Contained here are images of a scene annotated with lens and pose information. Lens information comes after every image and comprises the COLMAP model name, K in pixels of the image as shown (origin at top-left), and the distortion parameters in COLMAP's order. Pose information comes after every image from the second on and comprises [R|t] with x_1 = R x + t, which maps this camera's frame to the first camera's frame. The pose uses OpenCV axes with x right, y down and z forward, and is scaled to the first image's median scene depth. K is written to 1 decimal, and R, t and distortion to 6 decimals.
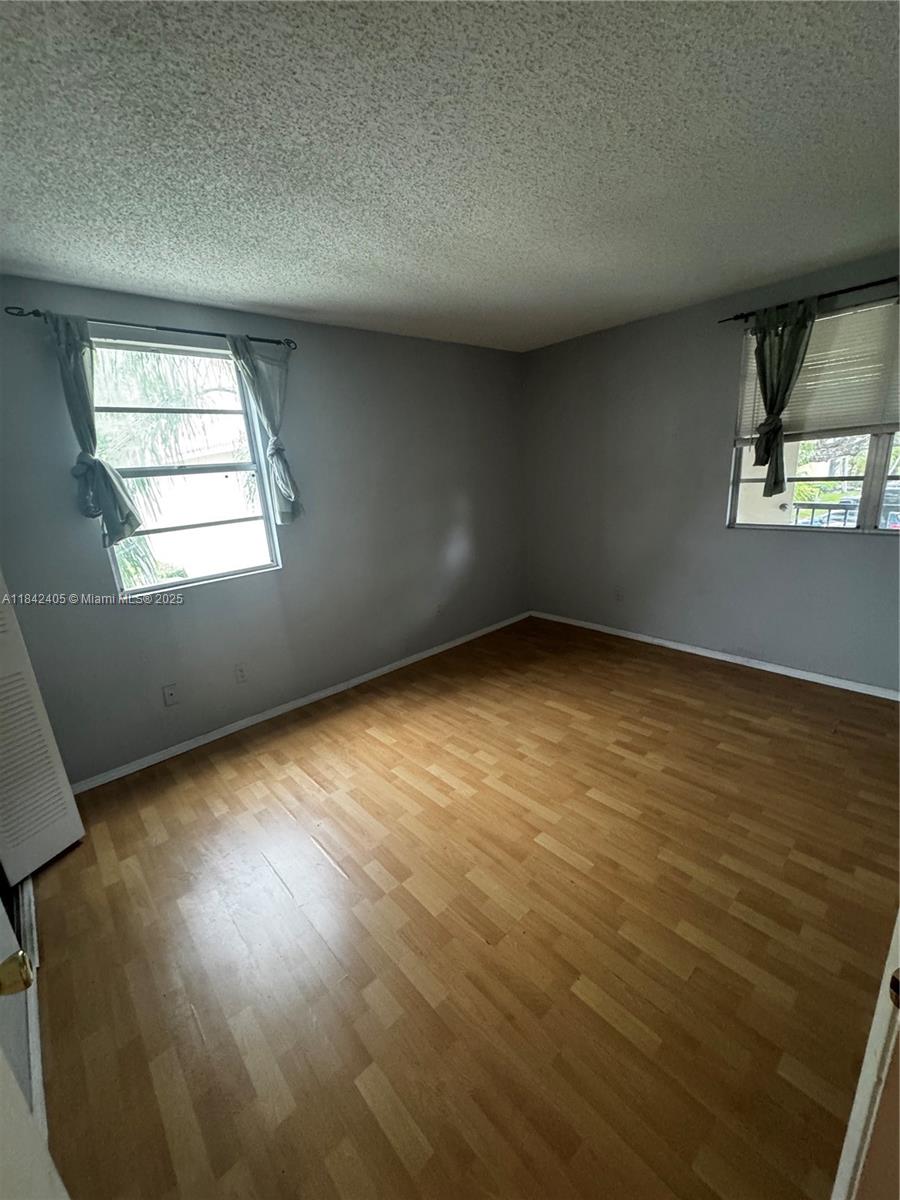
lens RADIAL K [[480.7, 0, 446.5], [0, 480.7, 604.5], [0, 0, 1]] dist [0.001328, -0.000048]
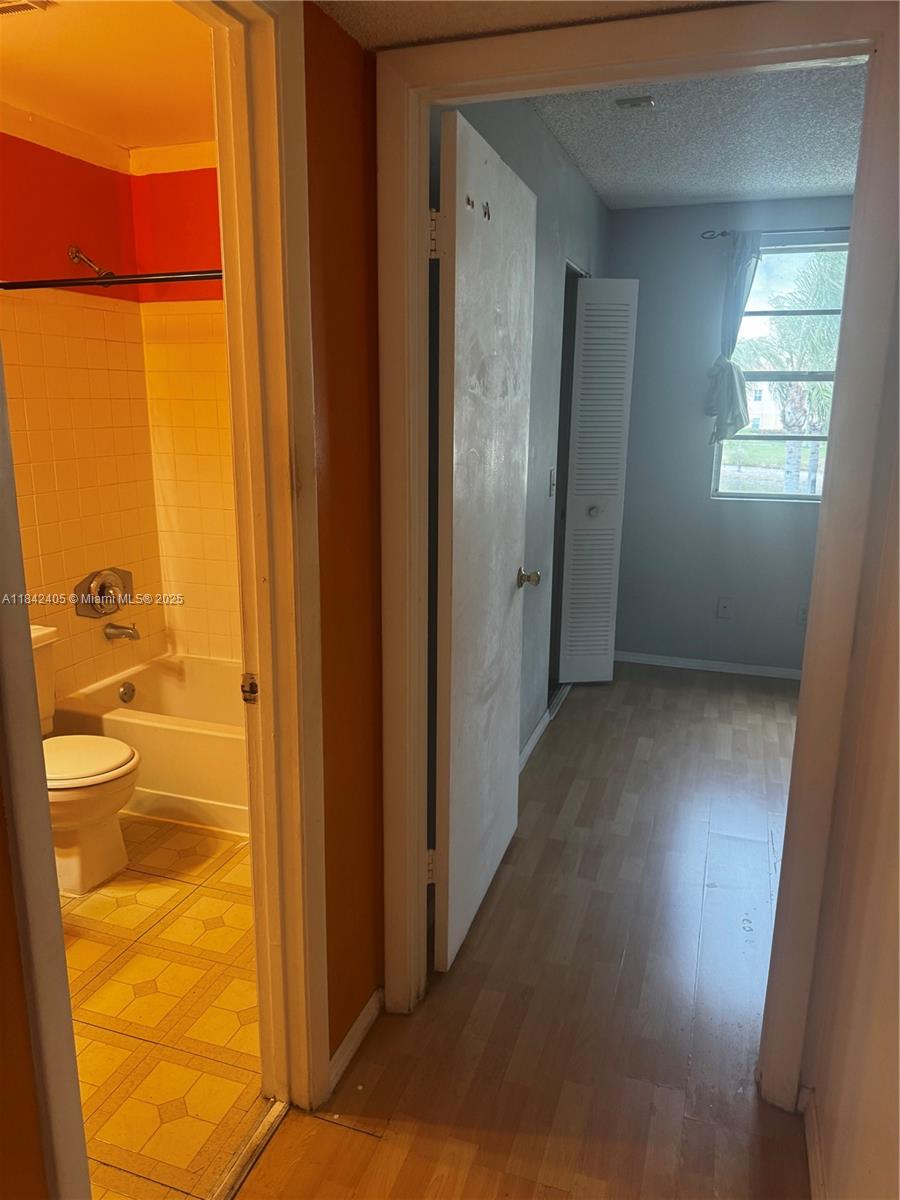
lens RADIAL K [[842.1, 0, 447.6], [0, 842.1, 598.9], [0, 0, 1]] dist [0.009719, 0.000536]
pose [[0.494029, 0.267270, -0.827346, 0.650699], [-0.275794, 0.950609, 0.142406, 0.100882], [0.824544, 0.157825, 0.543341, -0.445995]]
